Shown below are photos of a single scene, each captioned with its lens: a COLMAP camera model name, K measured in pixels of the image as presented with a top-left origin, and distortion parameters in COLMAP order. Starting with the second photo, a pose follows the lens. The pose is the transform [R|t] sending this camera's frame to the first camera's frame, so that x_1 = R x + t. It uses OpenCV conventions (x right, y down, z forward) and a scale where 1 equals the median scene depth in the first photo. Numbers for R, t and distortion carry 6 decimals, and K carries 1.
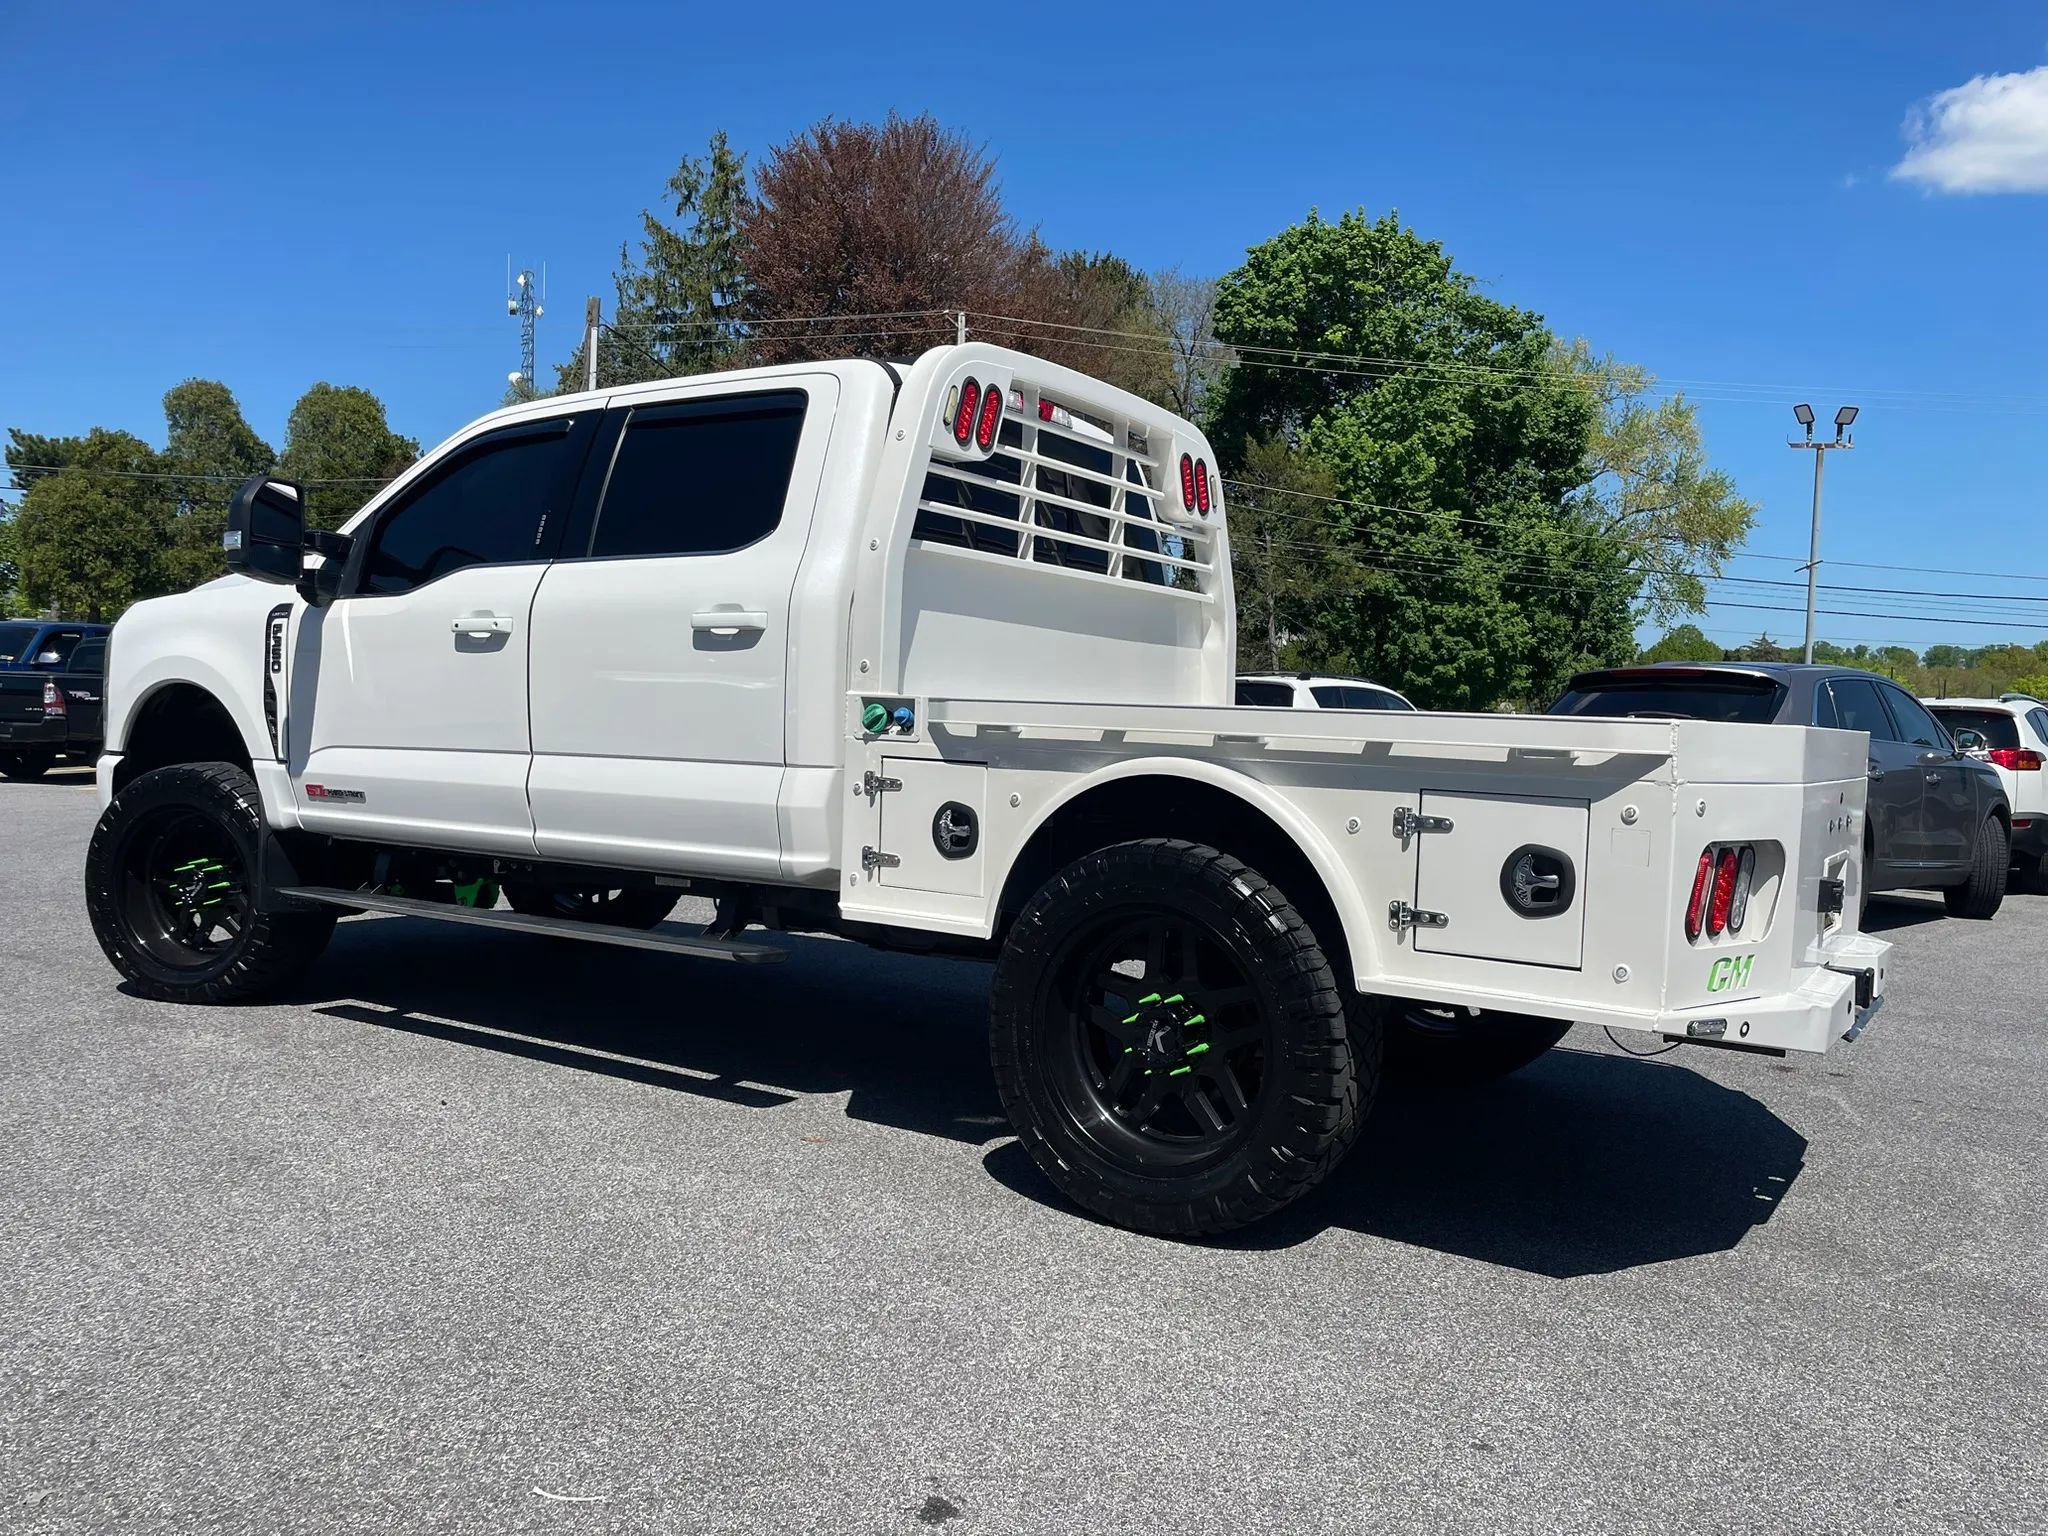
lens RADIAL K [[1542.0, 0, 1044.8], [0, 1542.0, 774.8], [0, 0, 1]] dist [0.084077, -0.112764]
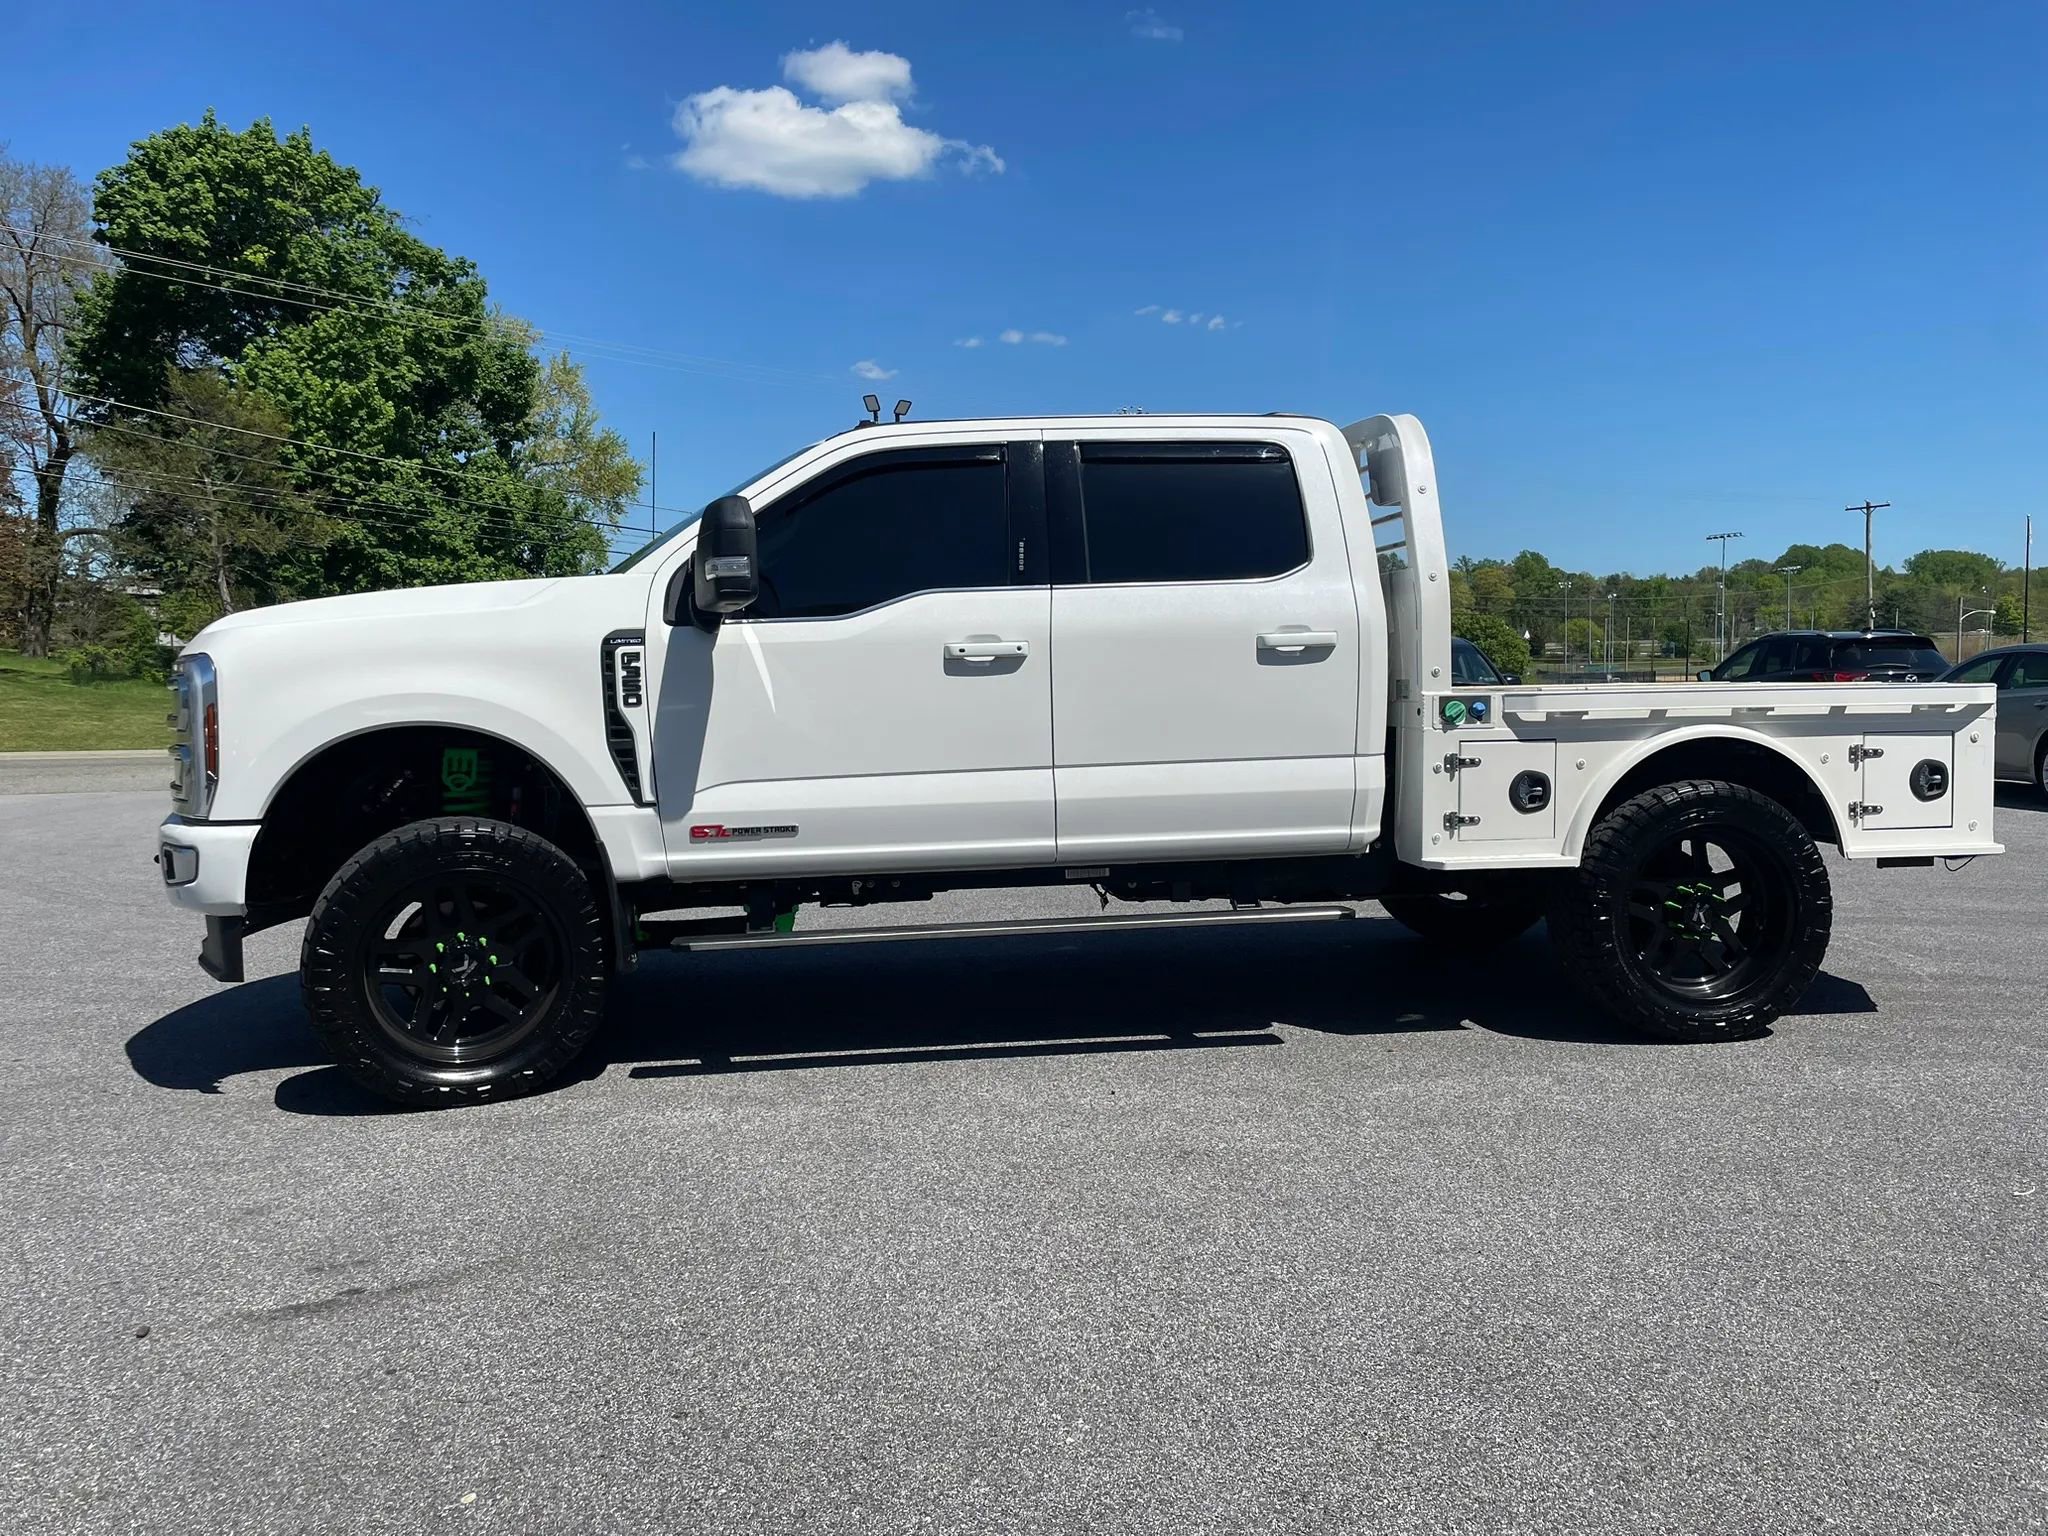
lens RADIAL K [[1545.3, 0, 1038.4], [0, 1545.3, 772.0], [0, 0, 1]] dist [0.082596, -0.106066]
pose [[0.761193, -0.090240, 0.642217, -0.186344], [0.070260, 0.995918, 0.056664, -0.013053], [-0.644709, 0.001991, 0.764426, 0.035593]]
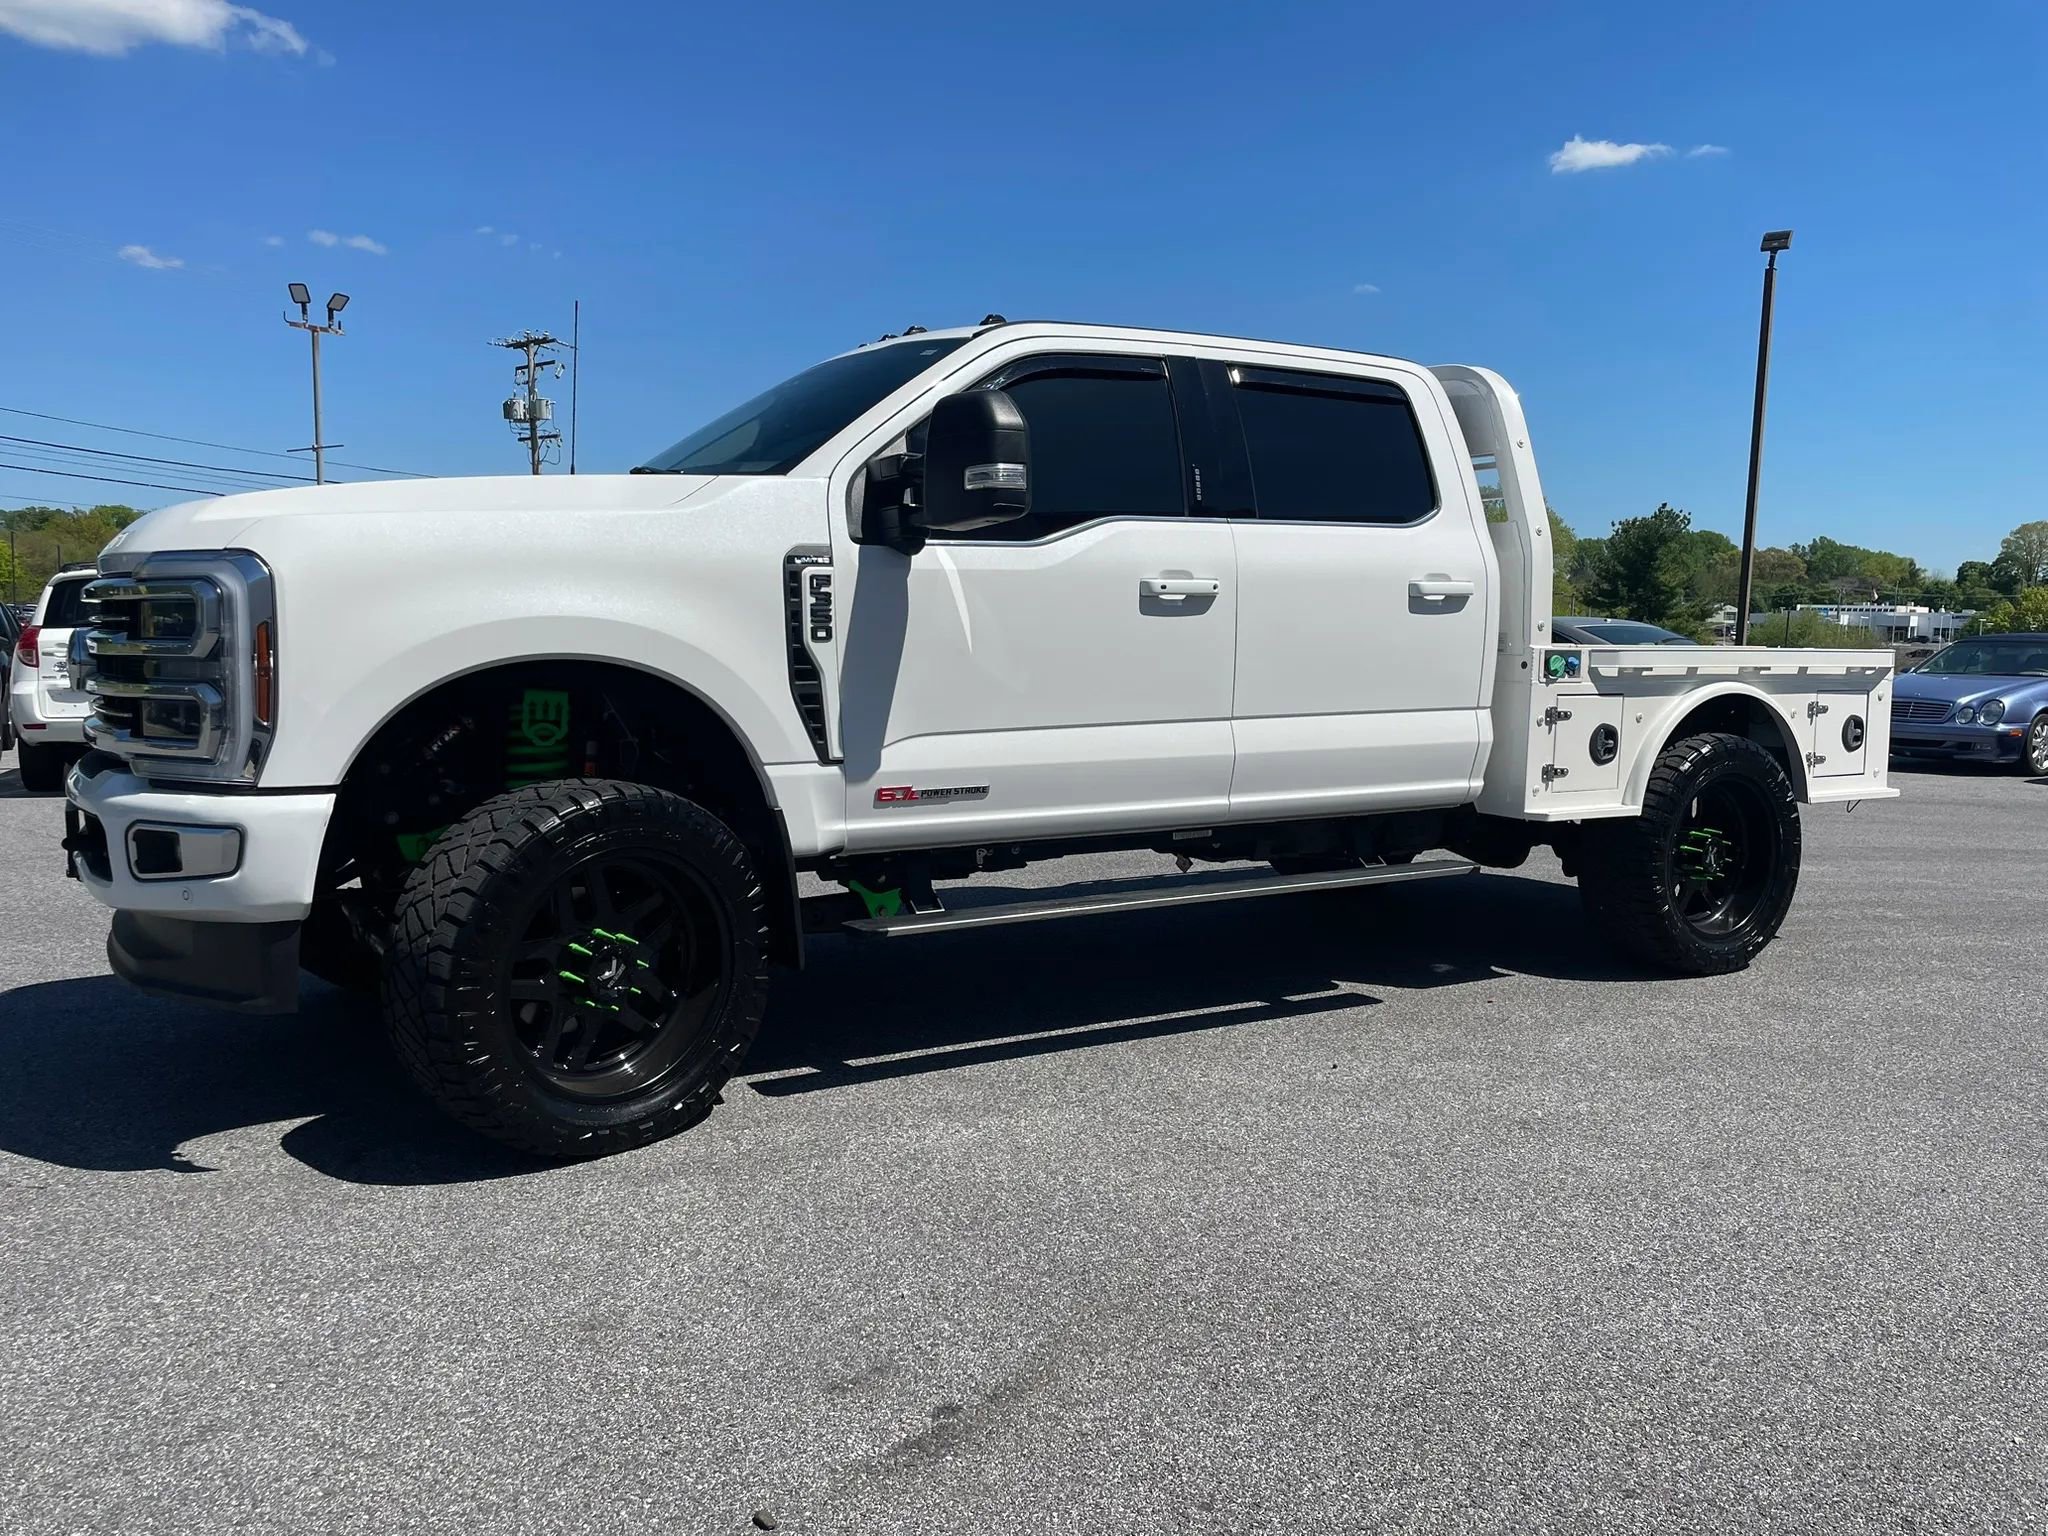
lens RADIAL K [[1542.0, 0, 1044.8], [0, 1542.0, 774.8], [0, 0, 1]] dist [0.084077, -0.112764]
pose [[0.443638, -0.116268, 0.888632, -0.228622], [0.039205, 0.993117, 0.110366, -0.016593], [-0.895348, -0.014124, 0.445143, 0.122775]]
